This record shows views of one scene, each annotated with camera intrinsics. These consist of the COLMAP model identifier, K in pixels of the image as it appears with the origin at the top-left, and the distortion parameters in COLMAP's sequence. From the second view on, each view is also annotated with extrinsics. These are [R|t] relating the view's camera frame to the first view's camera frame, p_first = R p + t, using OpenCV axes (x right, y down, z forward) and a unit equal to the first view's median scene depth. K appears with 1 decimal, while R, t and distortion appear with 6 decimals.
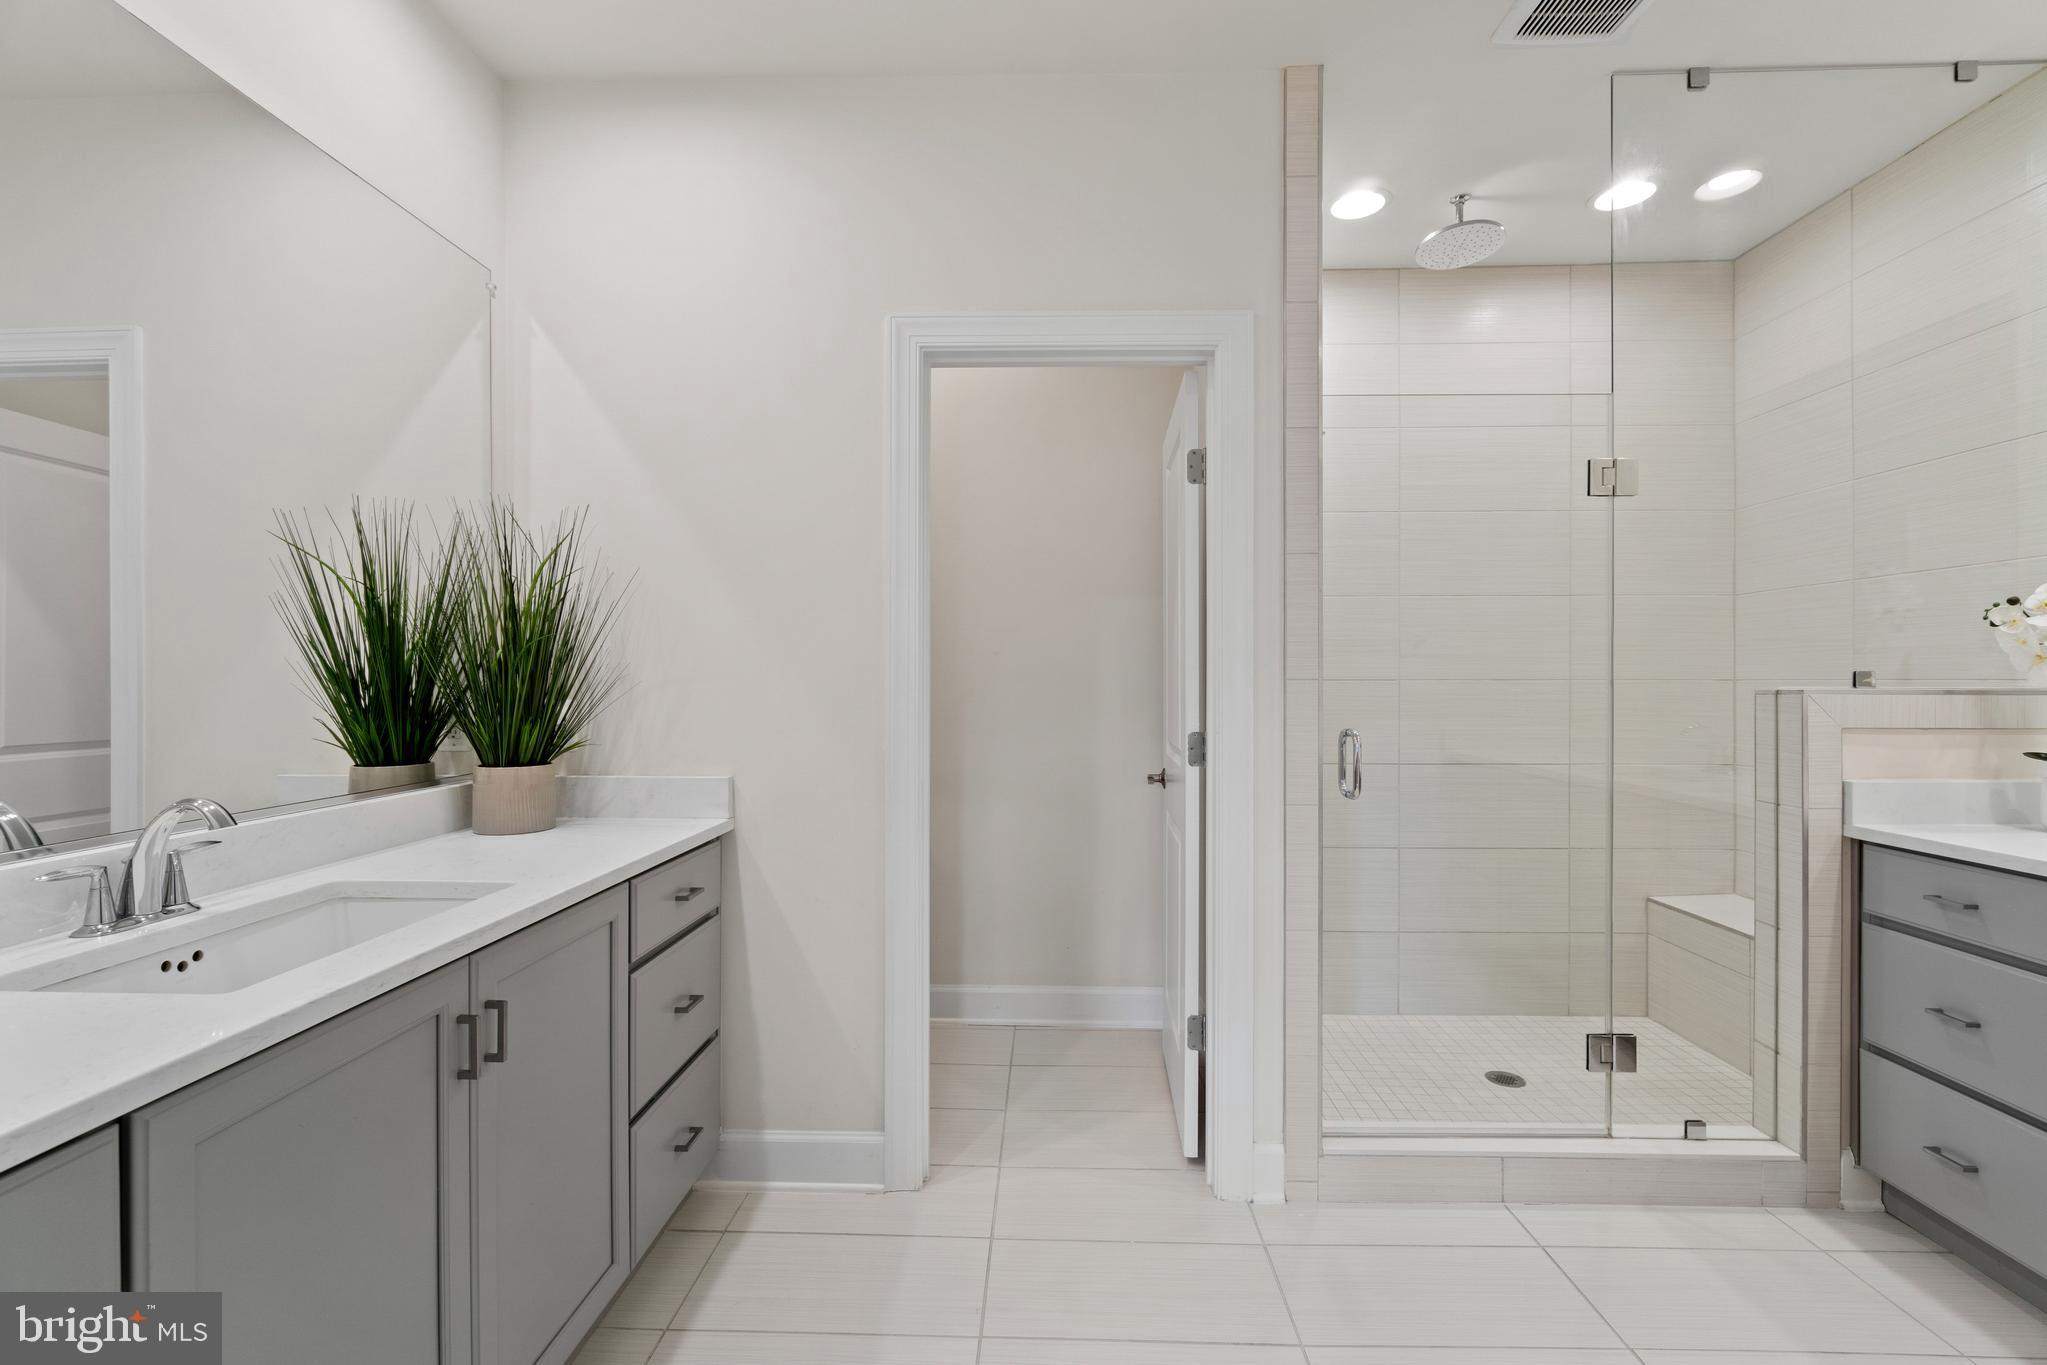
lens RADIAL K [[894.2, 0, 1026.1], [0, 894.2, 665.3], [0, 0, 1]] dist [-0.001698, 0.000313]
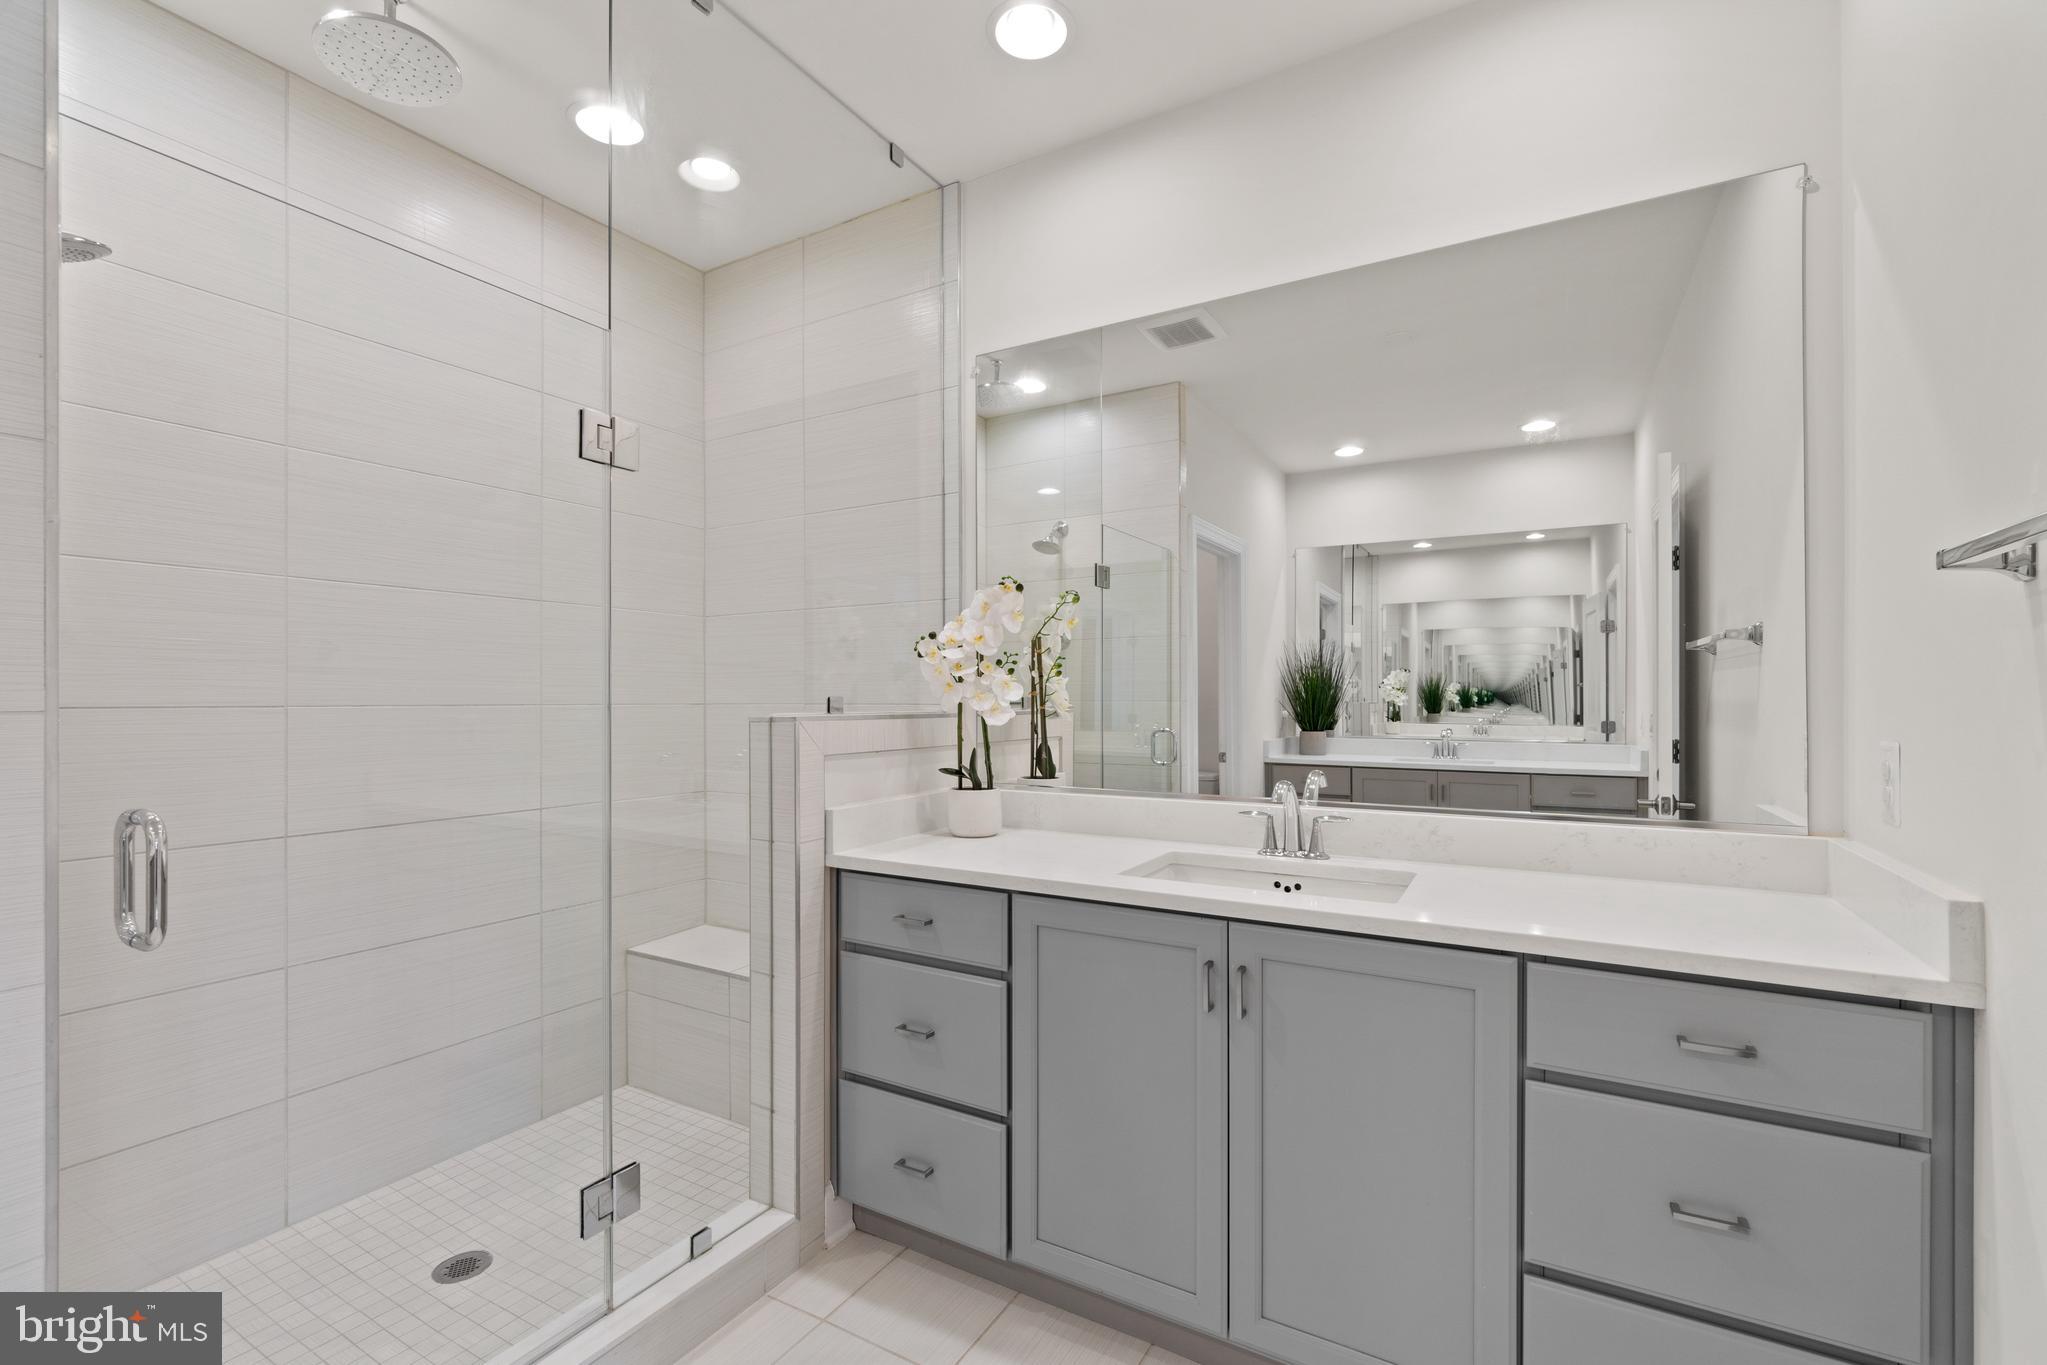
lens RADIAL K [[886.5, 0, 1036.9], [0, 886.5, 712.4], [0, 0, 1]] dist [-0.007007, 0.000717]
pose [[0.473802, -0.012858, 0.880538, 0.173354], [-0.012868, 0.999686, 0.021522, -0.000277], [-0.880537, -0.021528, 0.473488, 0.338851]]
